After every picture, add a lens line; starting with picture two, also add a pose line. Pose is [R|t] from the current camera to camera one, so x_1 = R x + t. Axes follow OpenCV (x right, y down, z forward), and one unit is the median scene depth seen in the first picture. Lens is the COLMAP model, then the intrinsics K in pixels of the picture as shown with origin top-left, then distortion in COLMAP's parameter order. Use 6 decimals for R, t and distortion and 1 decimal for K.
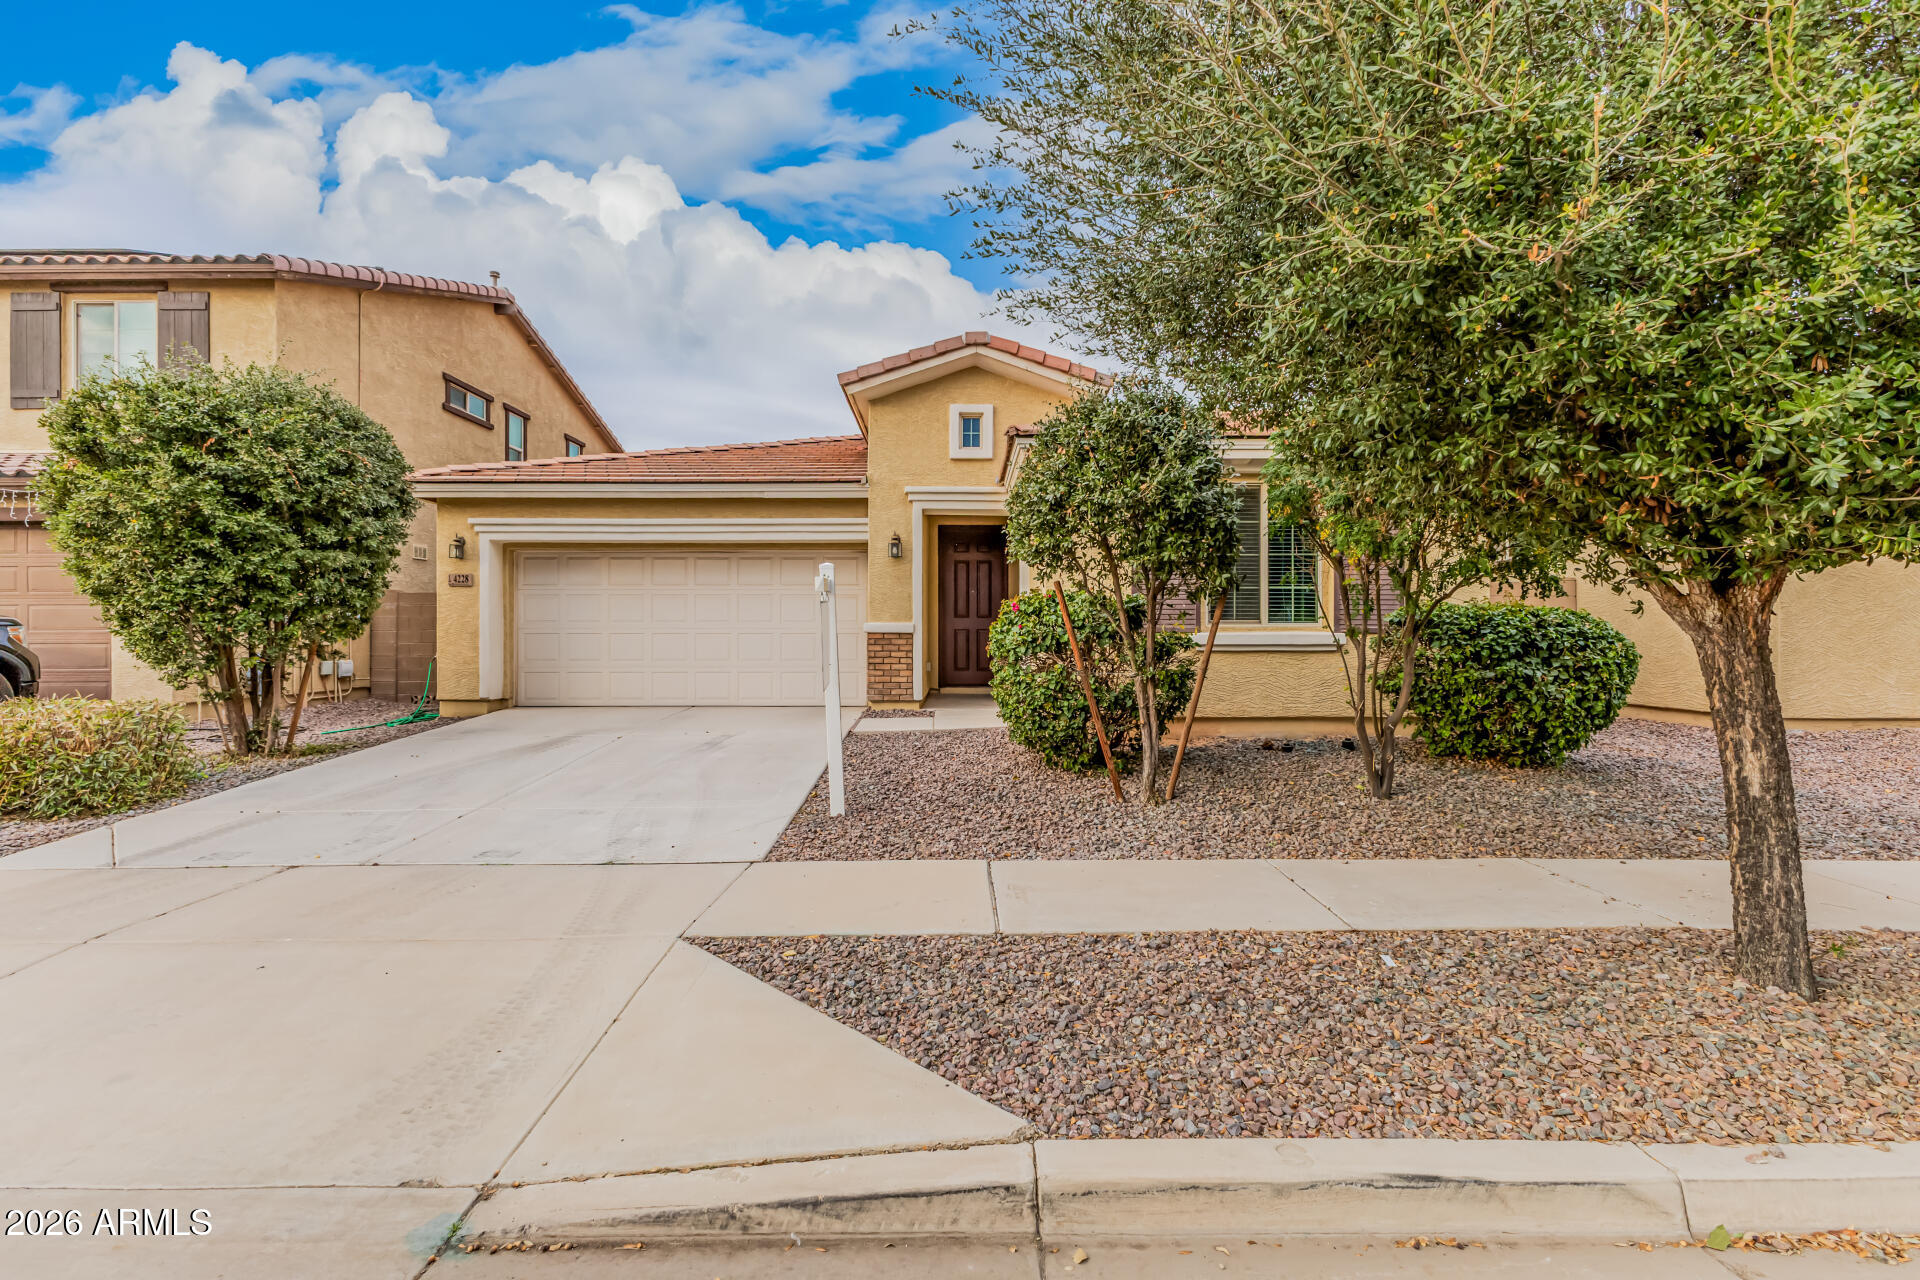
lens RADIAL K [[830.6, 0, 958.7], [0, 830.6, 626.0], [0, 0, 1]] dist [0.007641, -0.001848]
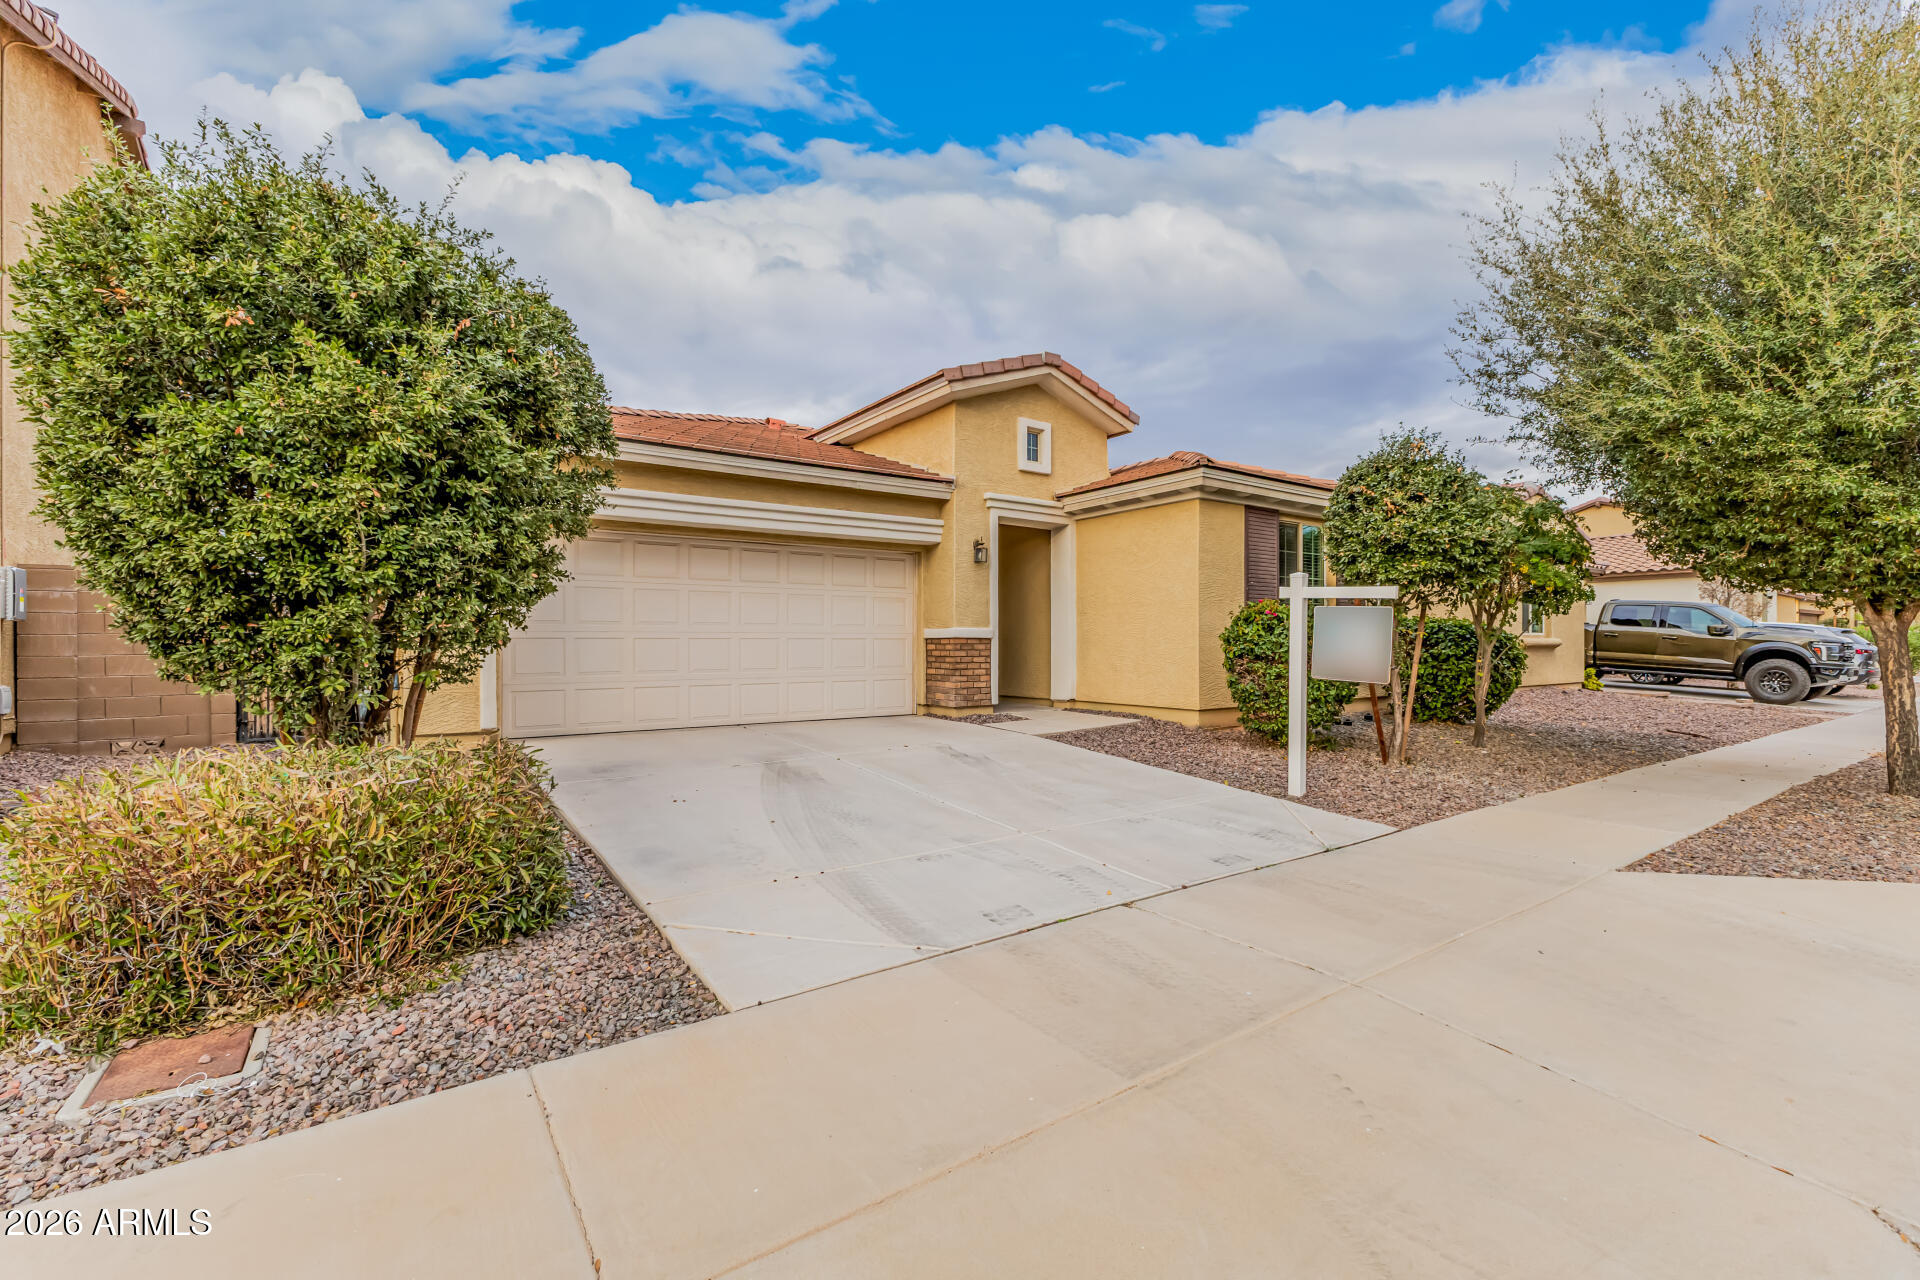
lens RADIAL K [[830.6, 0, 973.2], [0, 830.6, 639.8], [0, 0, 1]] dist [0.007641, -0.001848]
pose [[0.821322, 0.001578, 0.570463, -0.647513], [-0.003024, 0.999994, 0.001587, 0.008924], [-0.570457, -0.003029, 0.821322, 0.181998]]
